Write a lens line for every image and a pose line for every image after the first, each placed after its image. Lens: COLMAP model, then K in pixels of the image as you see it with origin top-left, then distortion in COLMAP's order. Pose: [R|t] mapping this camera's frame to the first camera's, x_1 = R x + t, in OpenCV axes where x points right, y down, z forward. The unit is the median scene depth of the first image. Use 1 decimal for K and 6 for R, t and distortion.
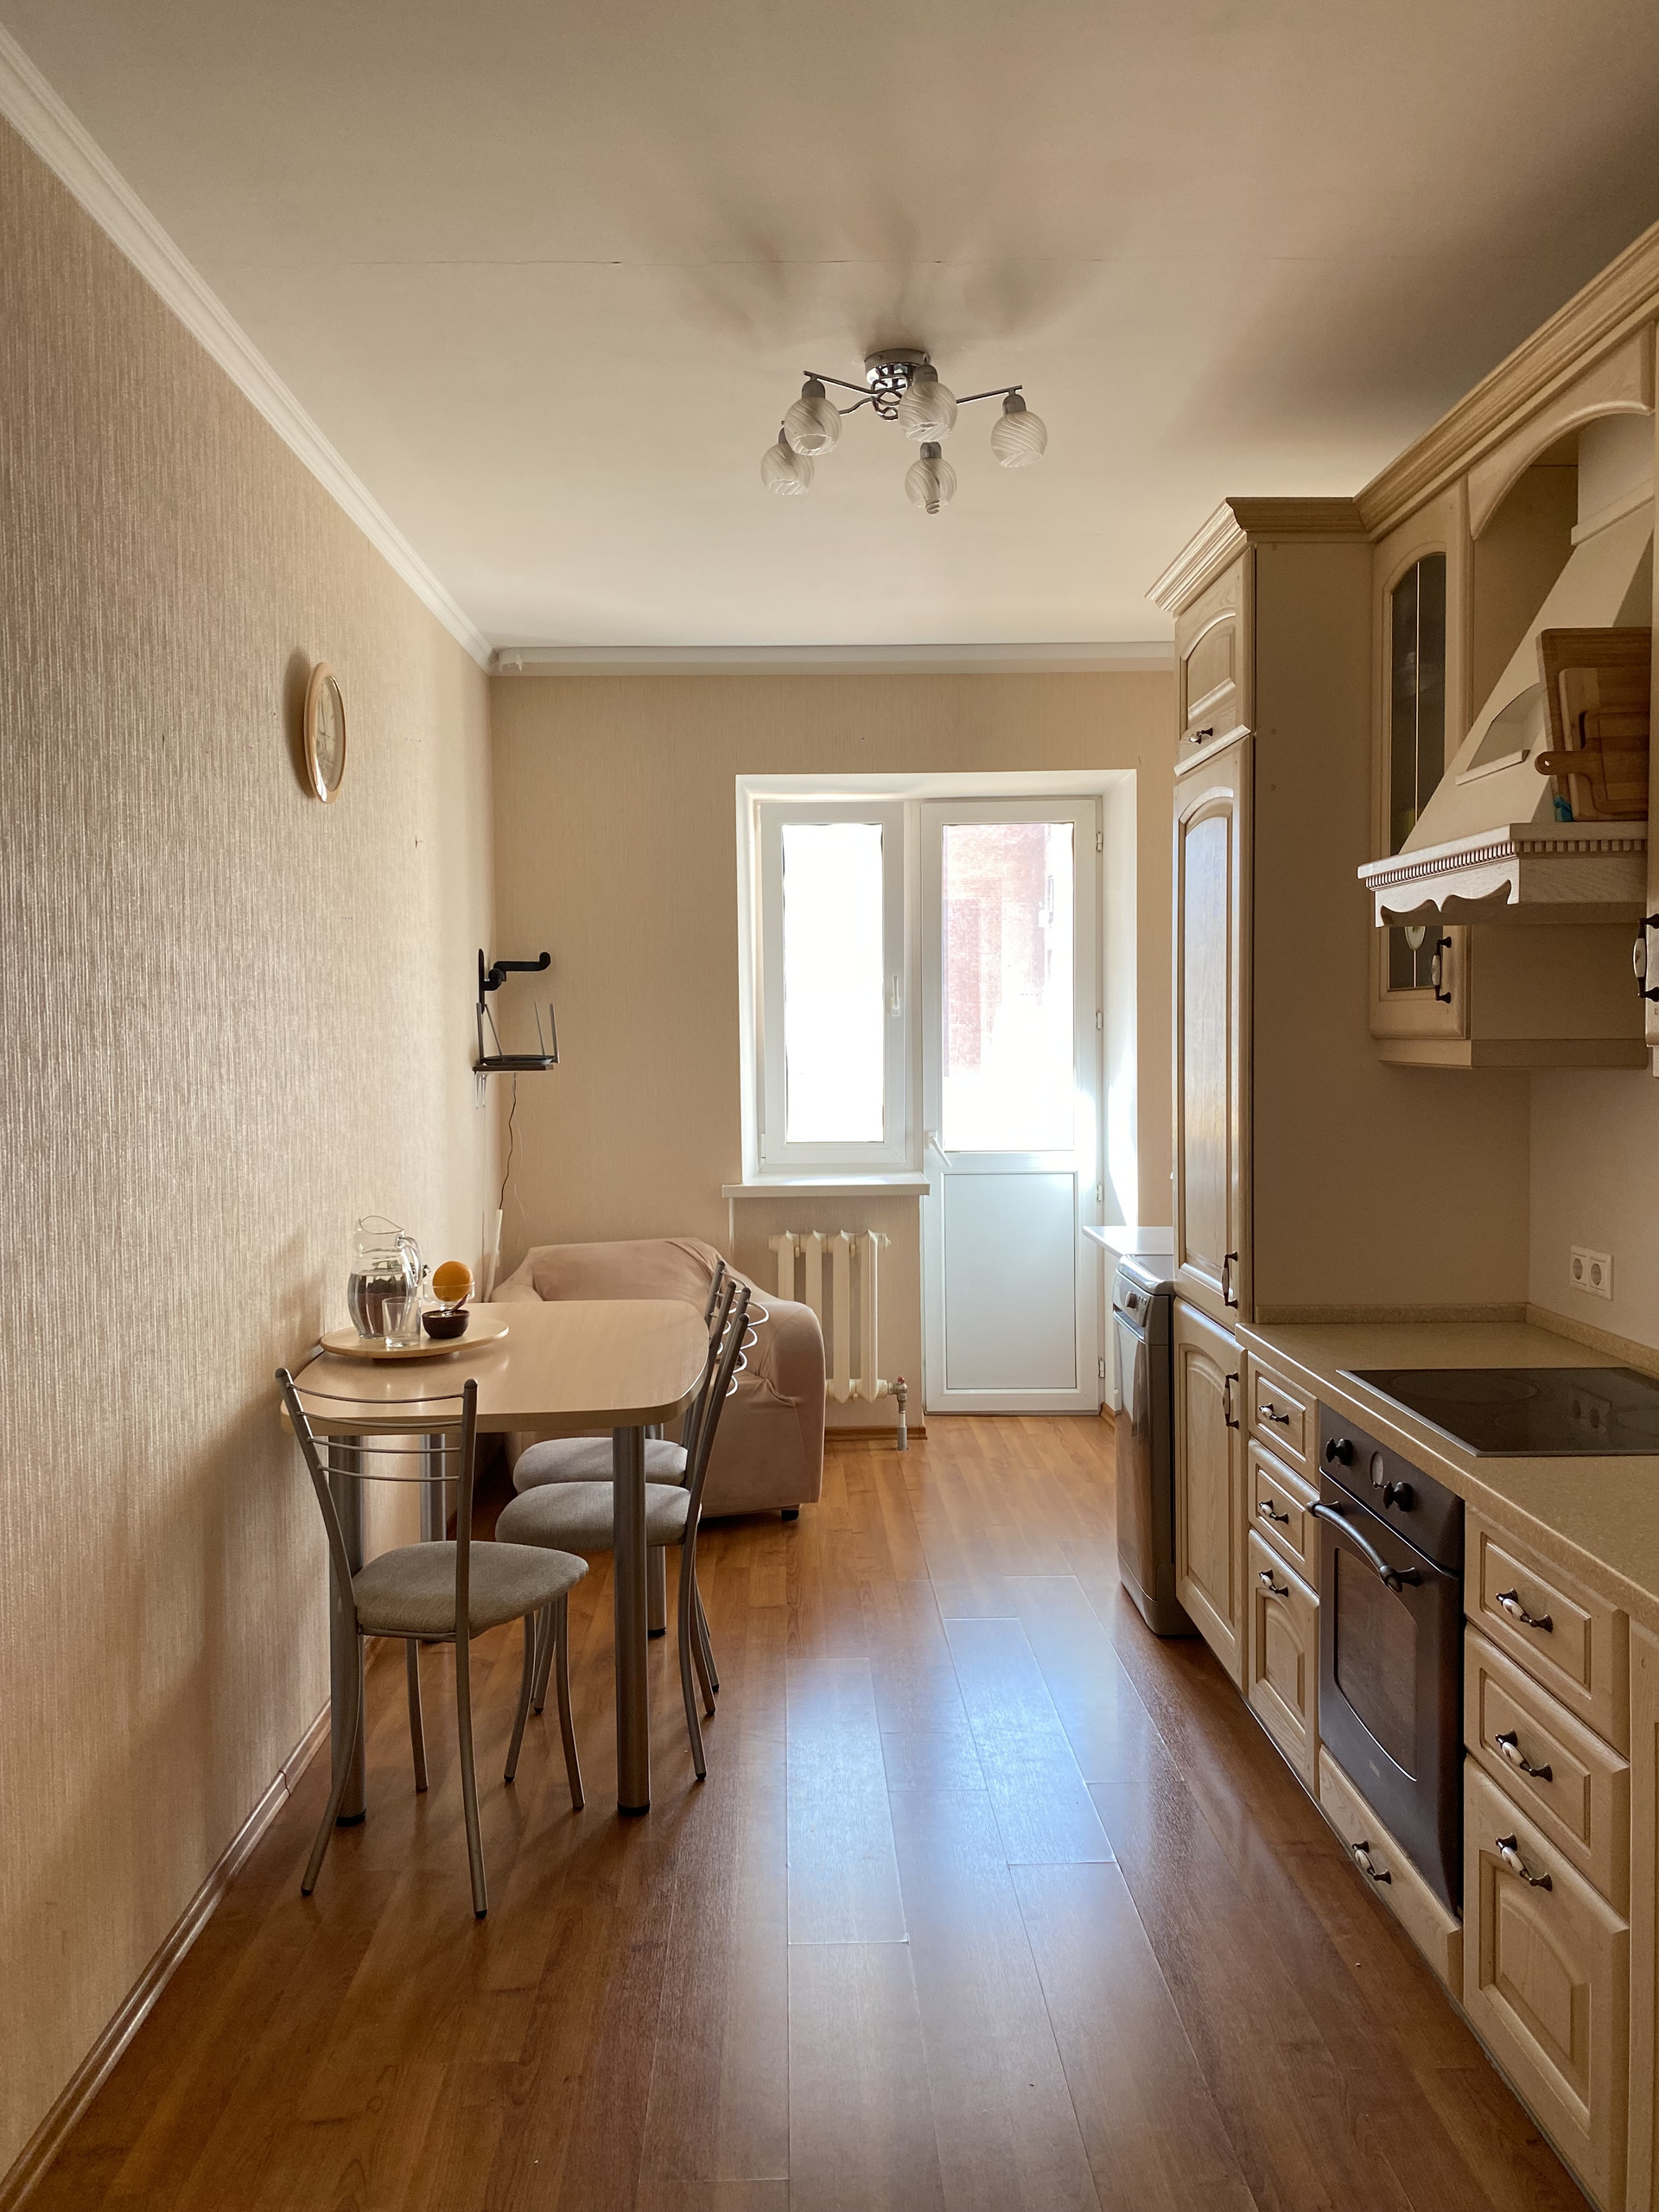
lens RADIAL K [[1684.1, 0, 826.5], [0, 1684.1, 1109.8], [0, 0, 1]] dist [0.122410, -0.287513]
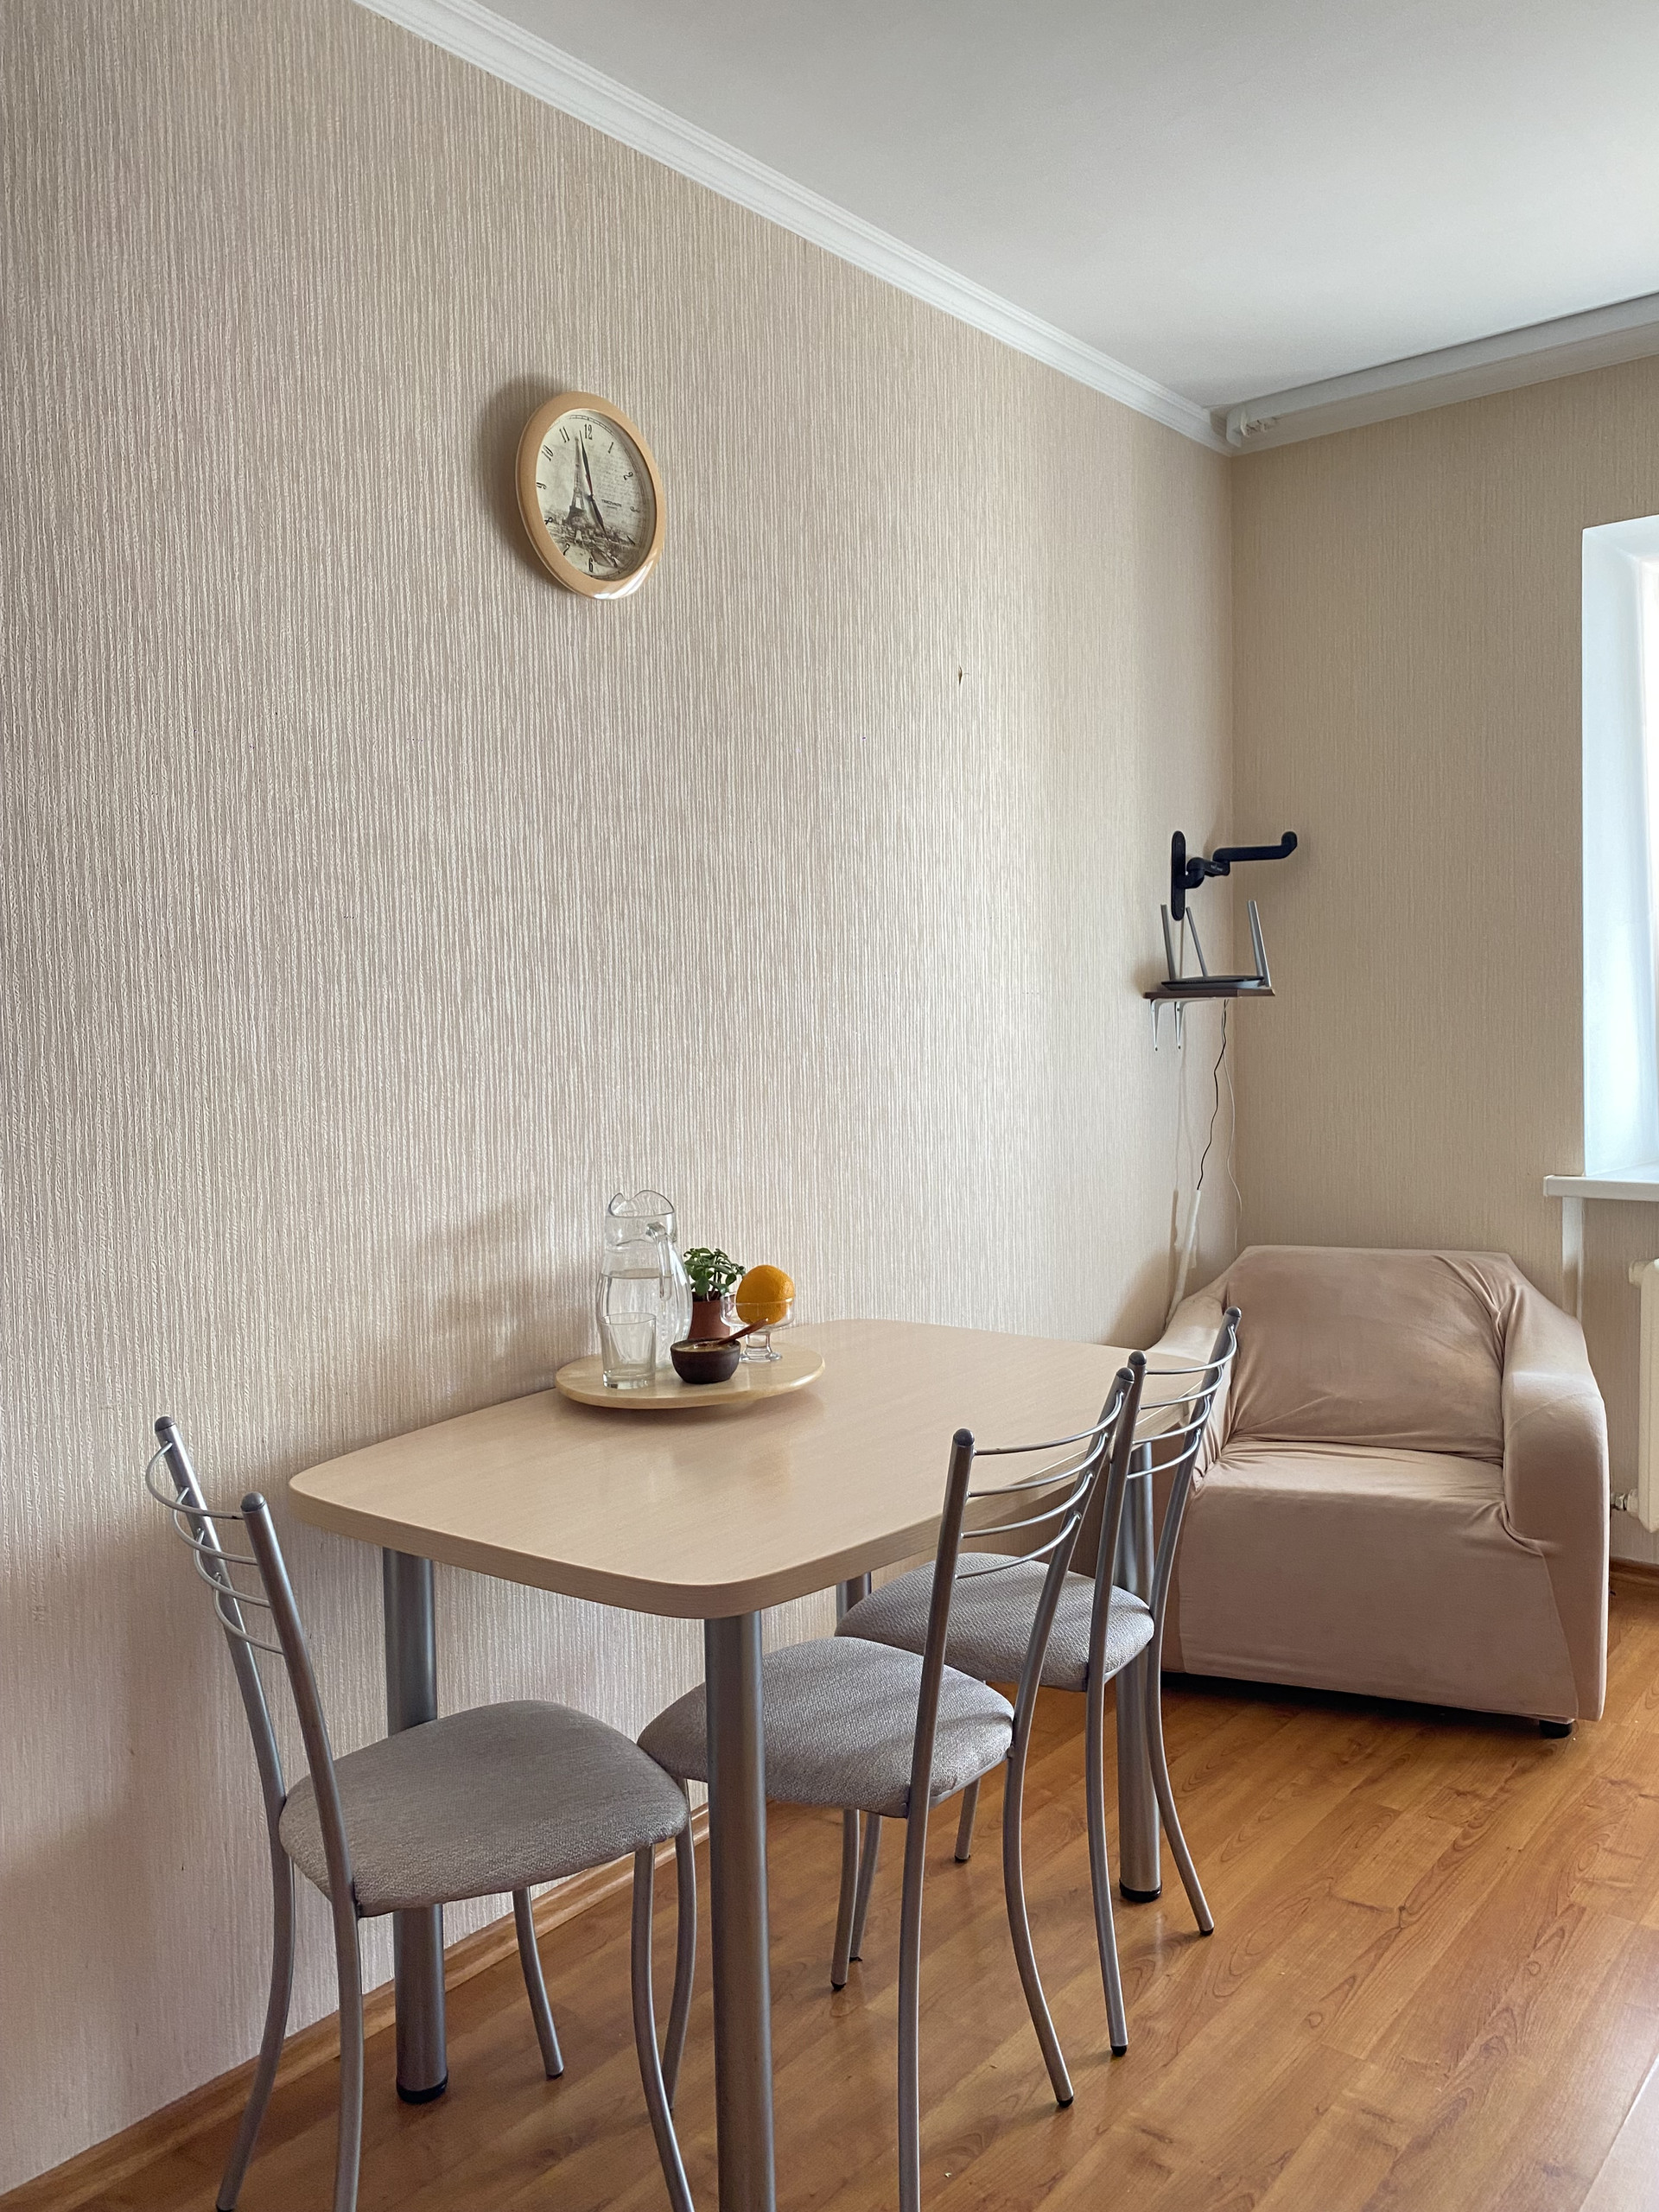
lens RADIAL K [[1691.8, 0, 834.9], [0, 1691.8, 1097.4], [0, 0, 1]] dist [0.053113, -0.053089]
pose [[0.767674, 0.030332, -0.640122, 0.152883], [-0.018320, 0.999510, 0.025391, 0.003597], [0.640579, -0.007765, 0.767853, 0.343407]]
